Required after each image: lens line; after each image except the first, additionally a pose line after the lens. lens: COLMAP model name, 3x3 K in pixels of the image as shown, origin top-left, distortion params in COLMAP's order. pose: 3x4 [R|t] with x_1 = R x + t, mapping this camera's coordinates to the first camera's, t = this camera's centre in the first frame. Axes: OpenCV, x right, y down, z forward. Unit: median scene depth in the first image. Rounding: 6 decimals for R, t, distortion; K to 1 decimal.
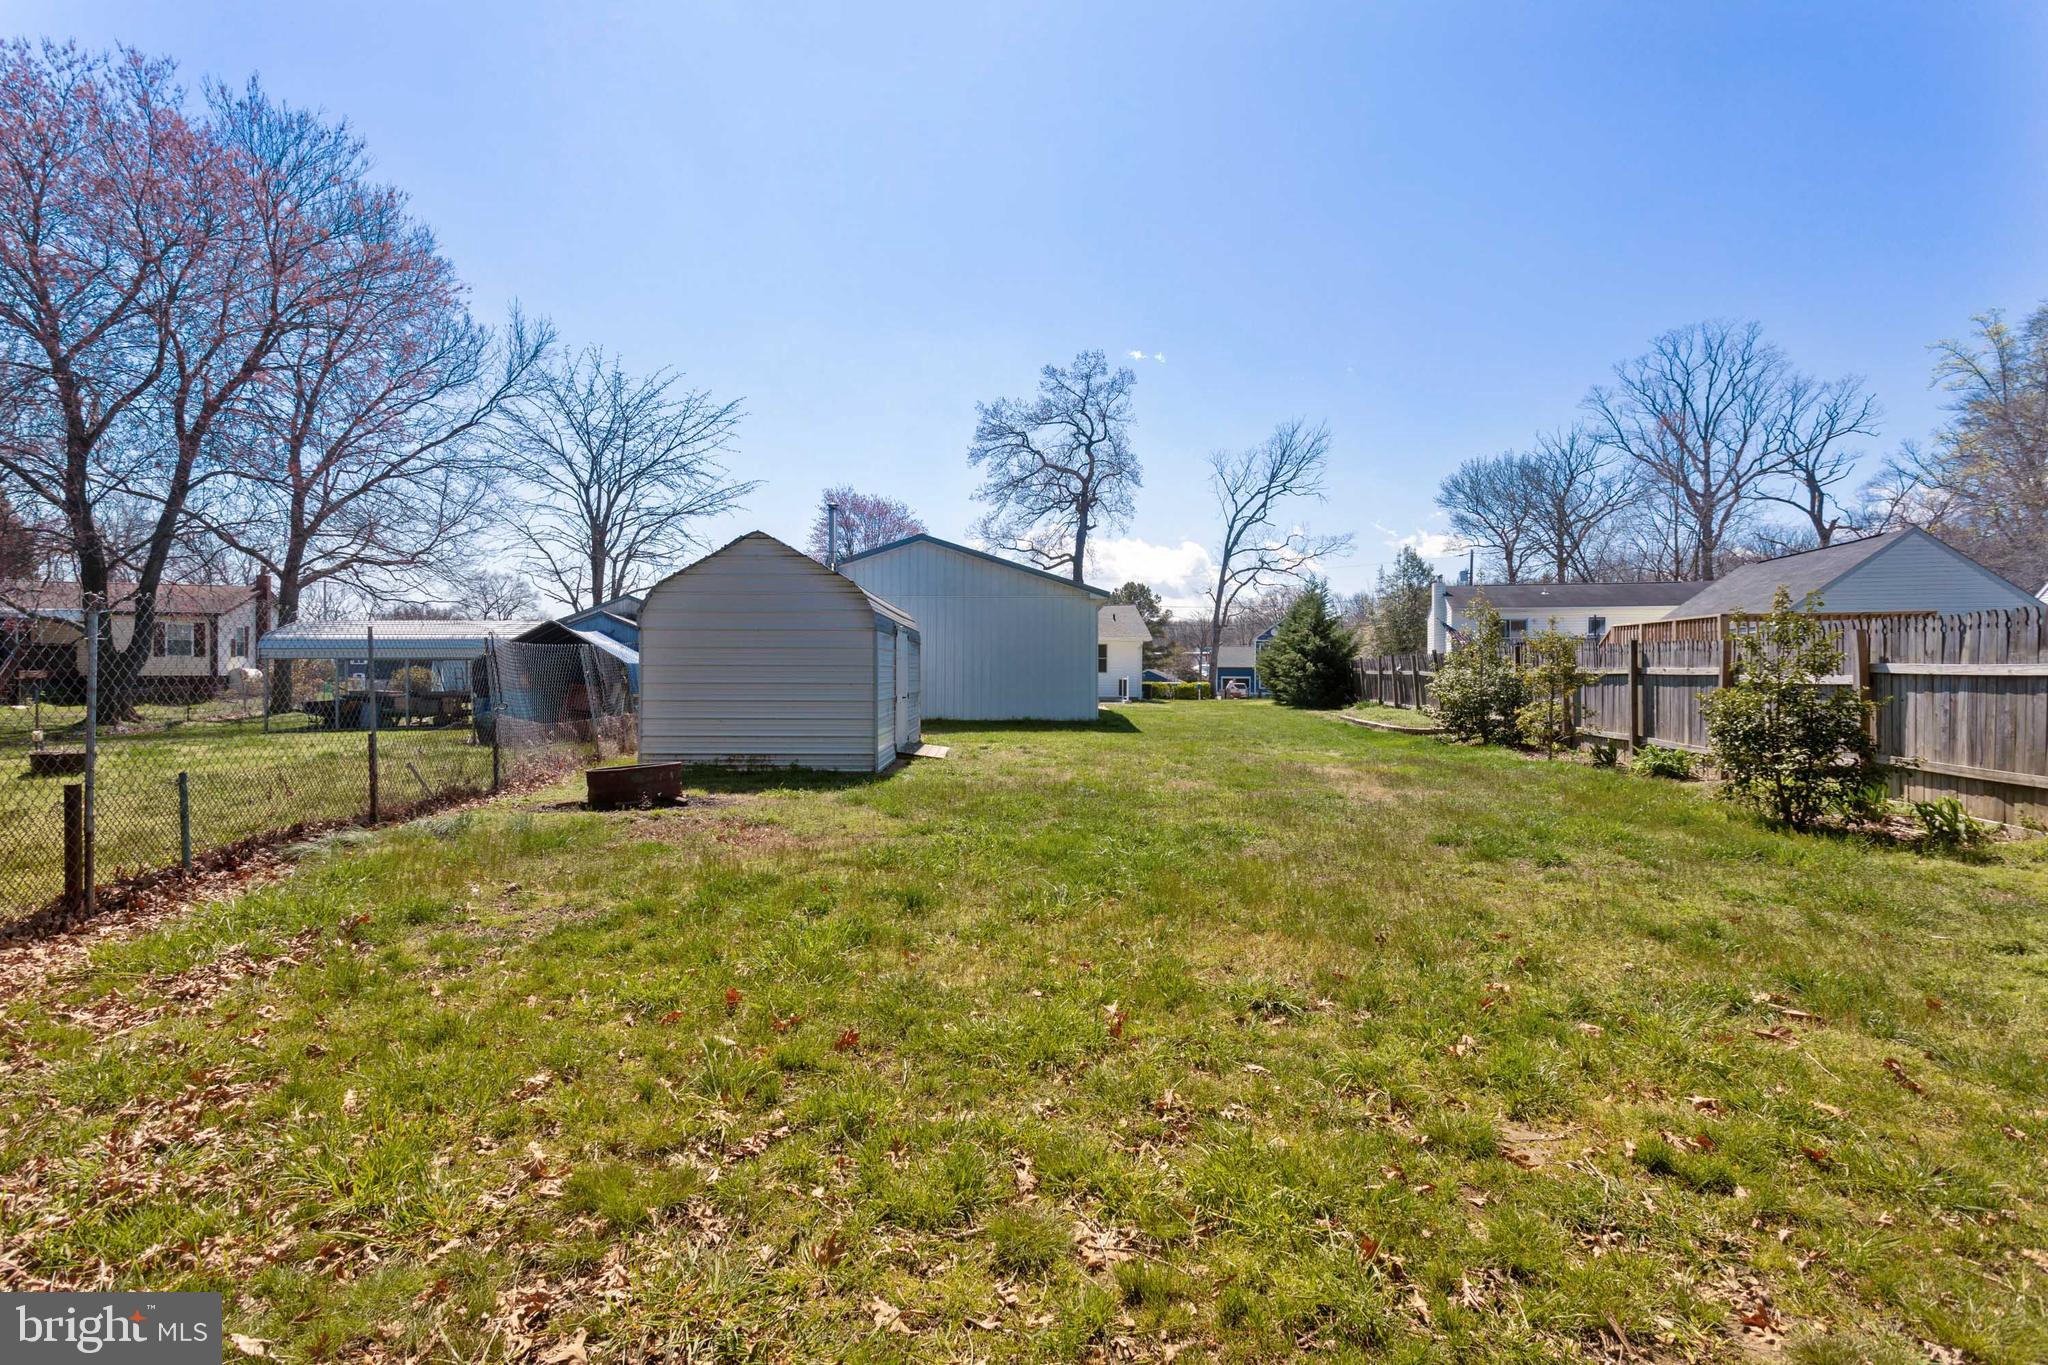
lens RADIAL K [[967.6, 0, 1015.9], [0, 967.6, 679.1], [0, 0, 1]] dist [-0.001958, 0.001826]
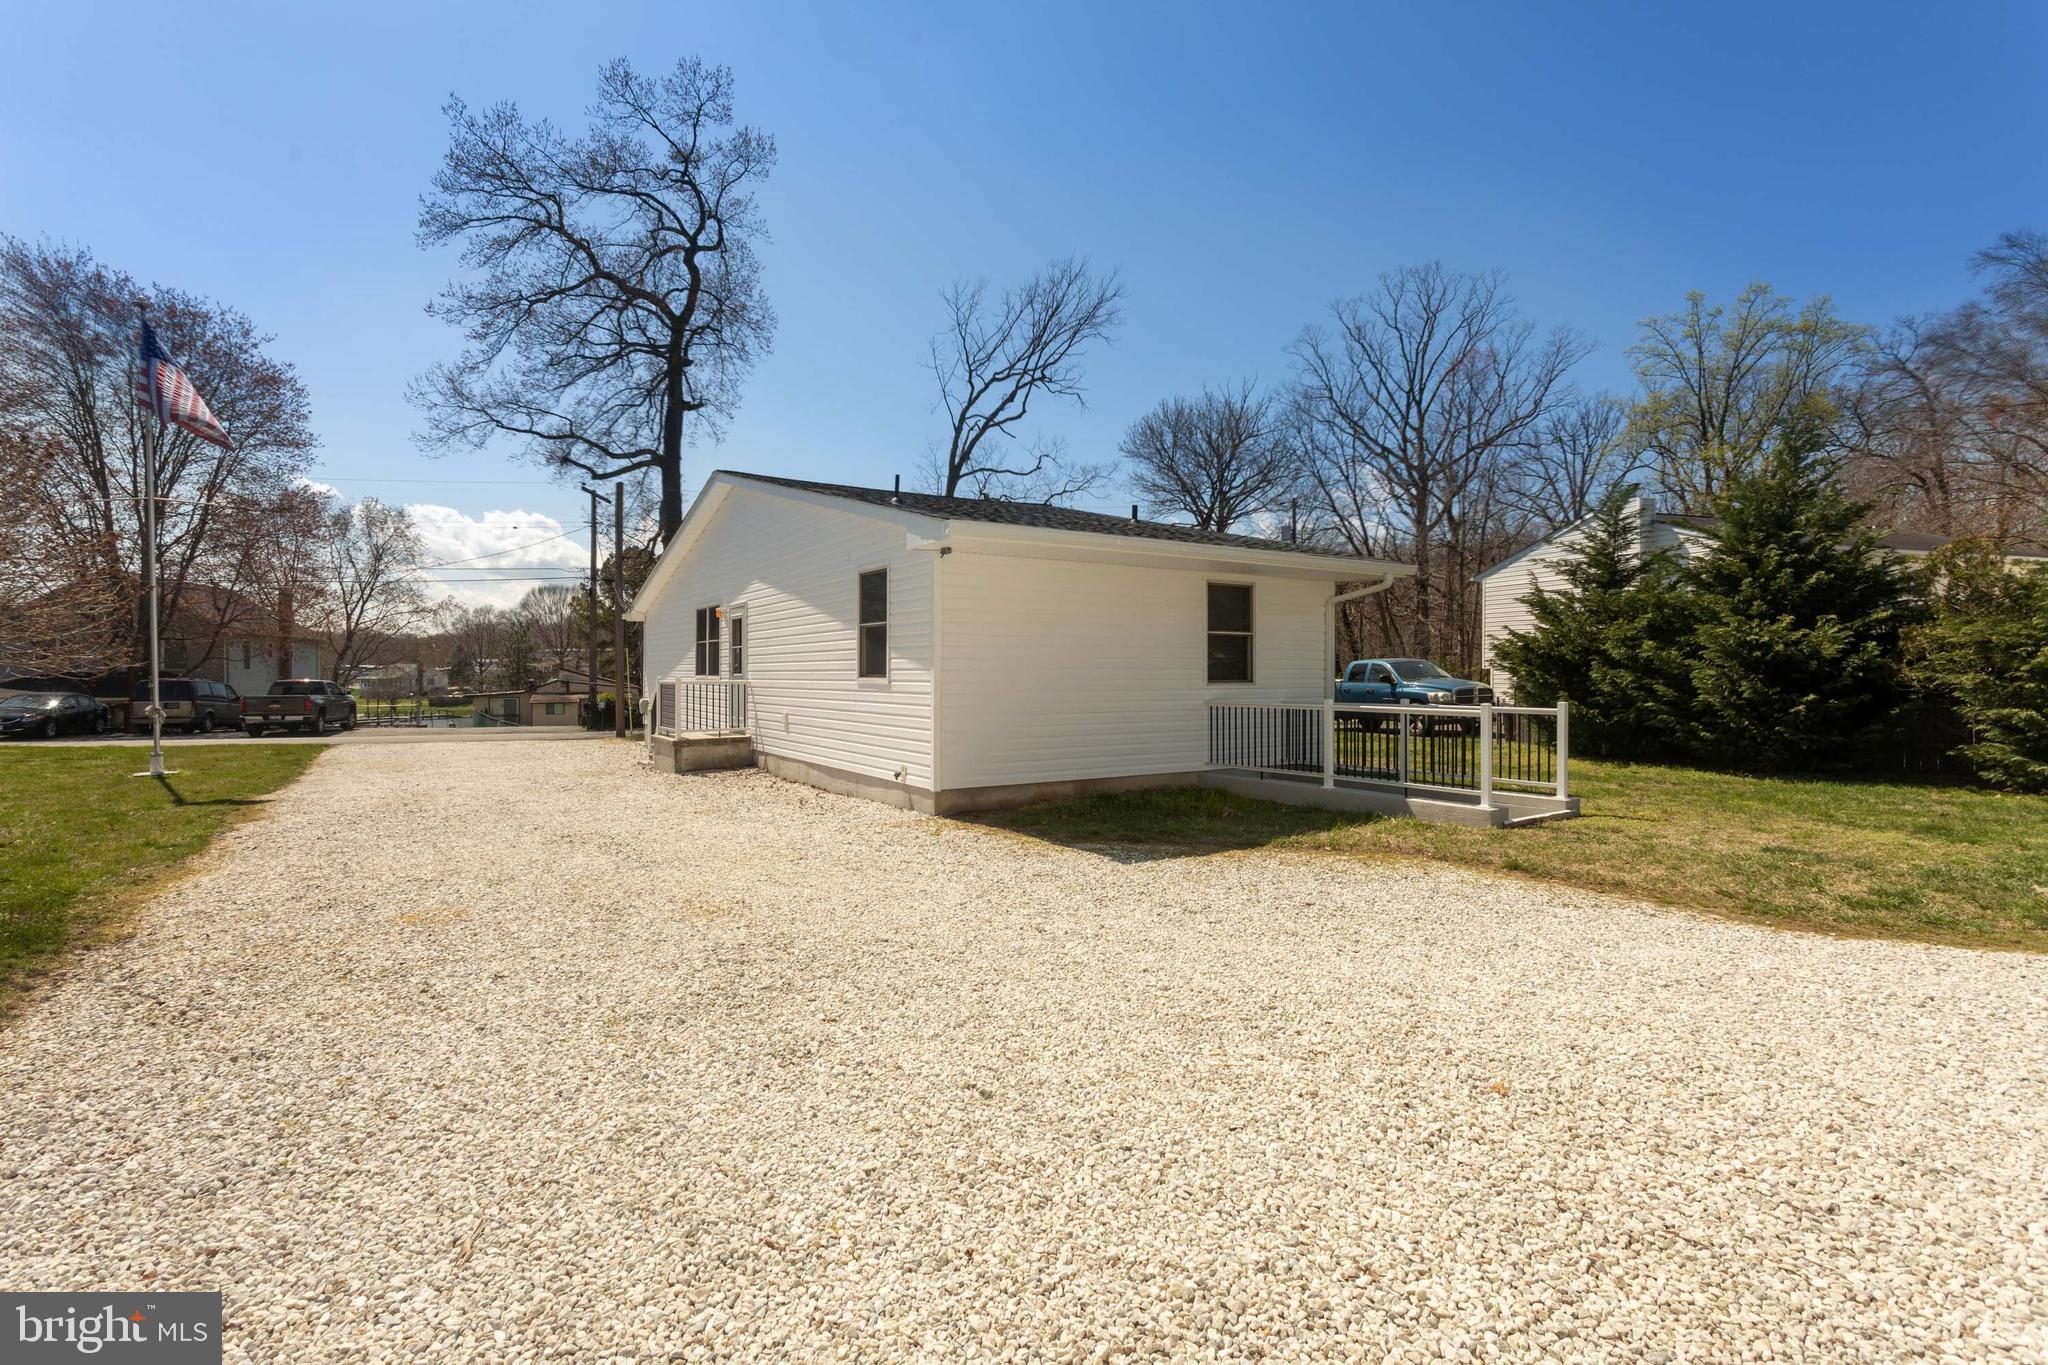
lens RADIAL K [[967.6, 0, 1017.0], [0, 967.6, 670.6], [0, 0, 1]] dist [-0.001958, 0.001826]
pose [[0.833532, -0.006692, 0.552431, -0.071190], [0.010346, 0.999940, -0.003497, -0.006834], [-0.552375, 0.008630, 0.833551, 0.462211]]
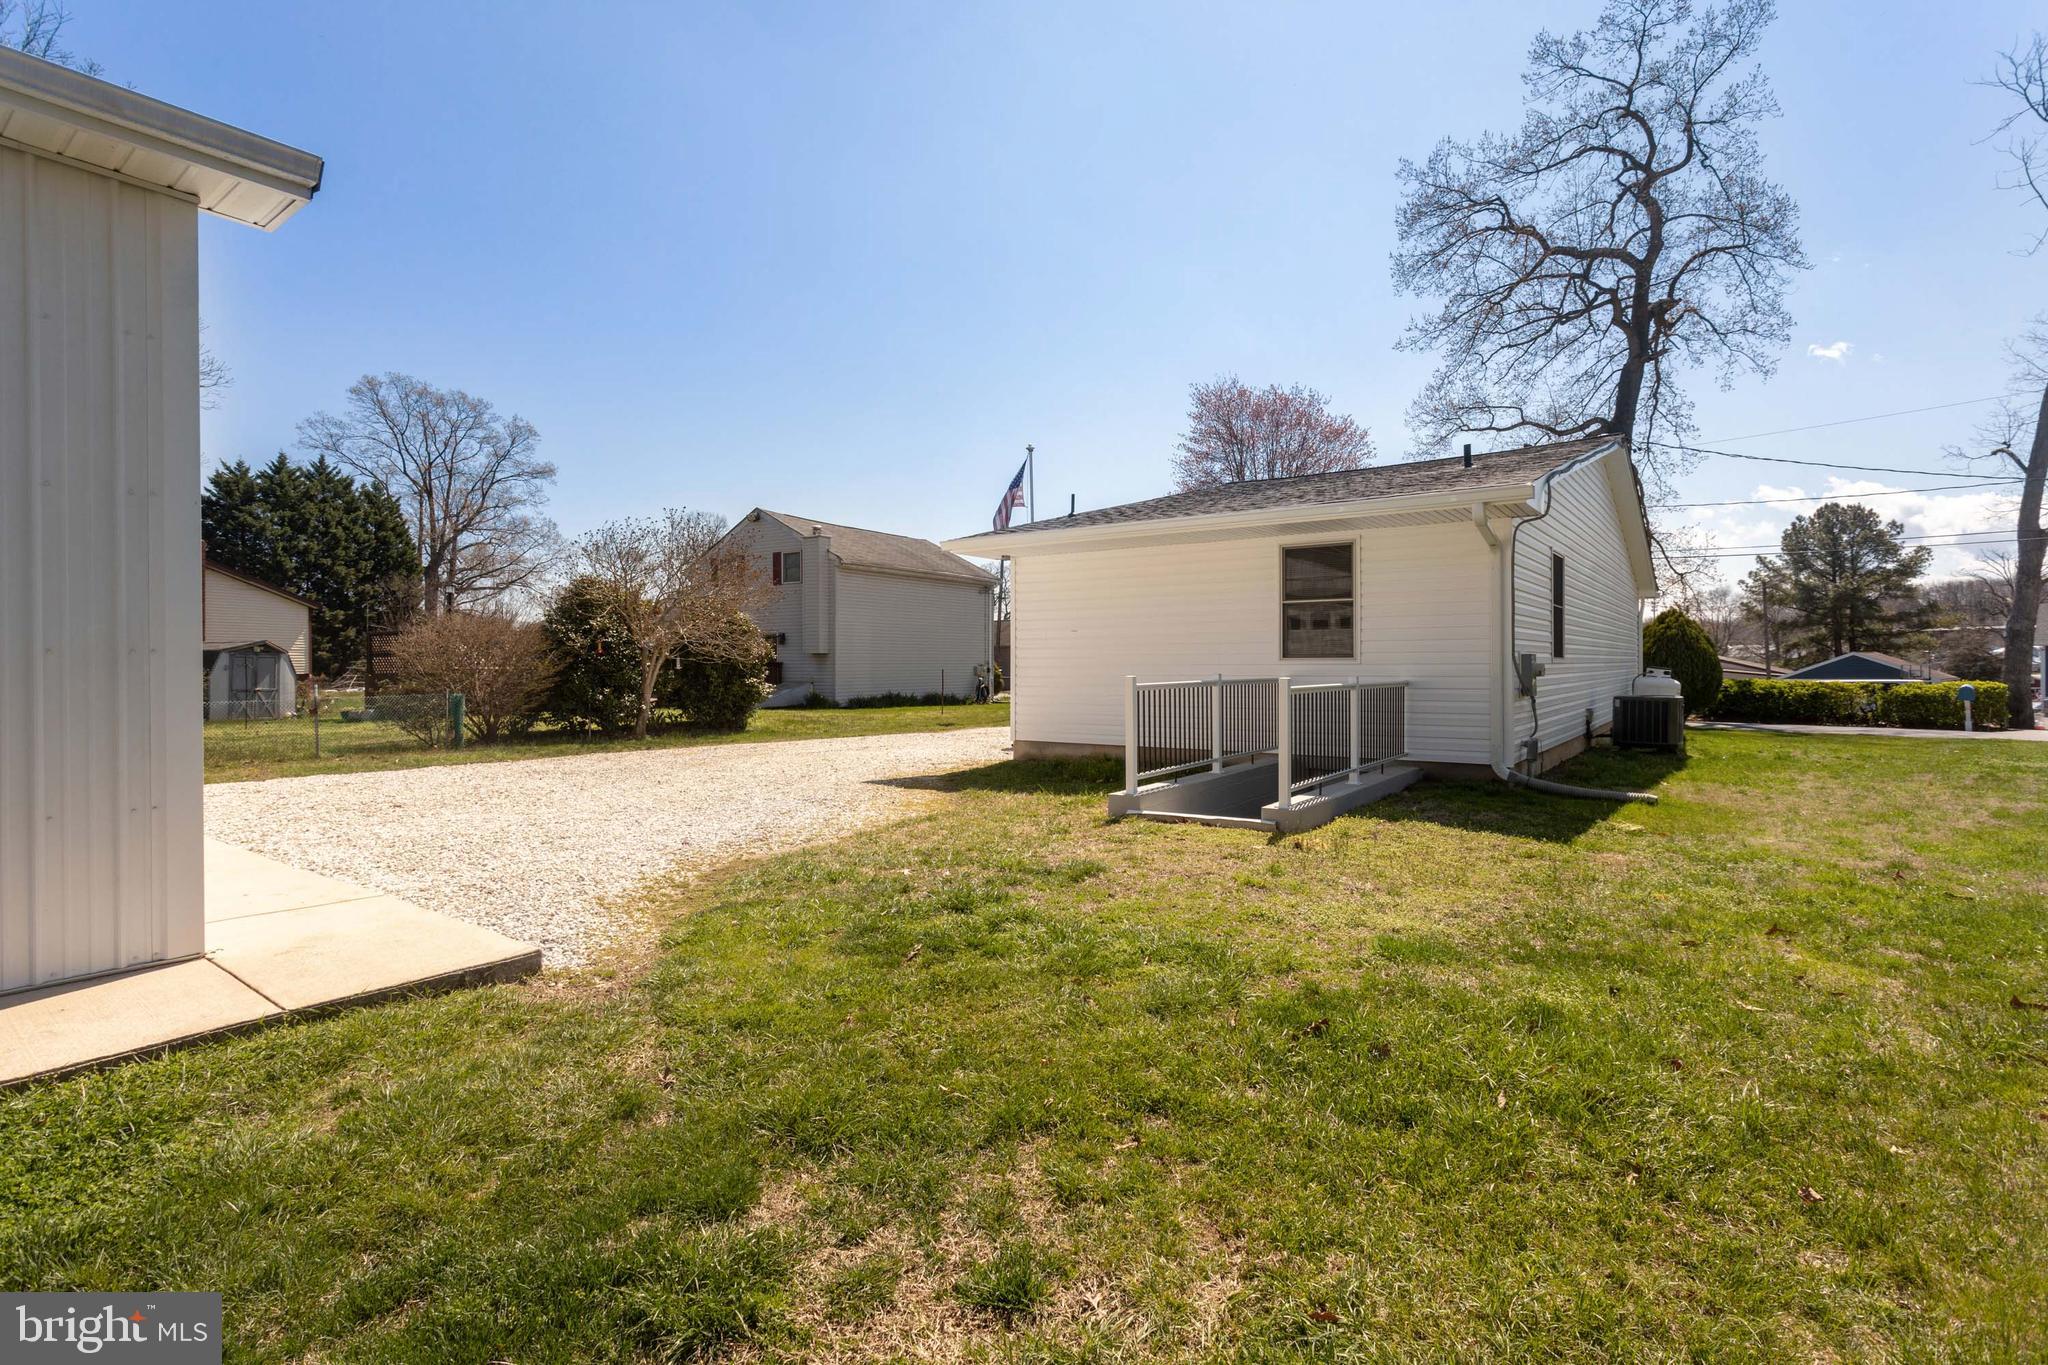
lens RADIAL K [[967.6, 0, 1010.9], [0, 967.6, 667.7], [0, 0, 1]] dist [-0.001958, 0.001826]
pose [[0.815369, -0.005466, -0.578916, 0.095378], [0.004223, 0.999985, -0.003493, -0.002572], [0.578927, 0.000404, 0.815379, 0.432346]]
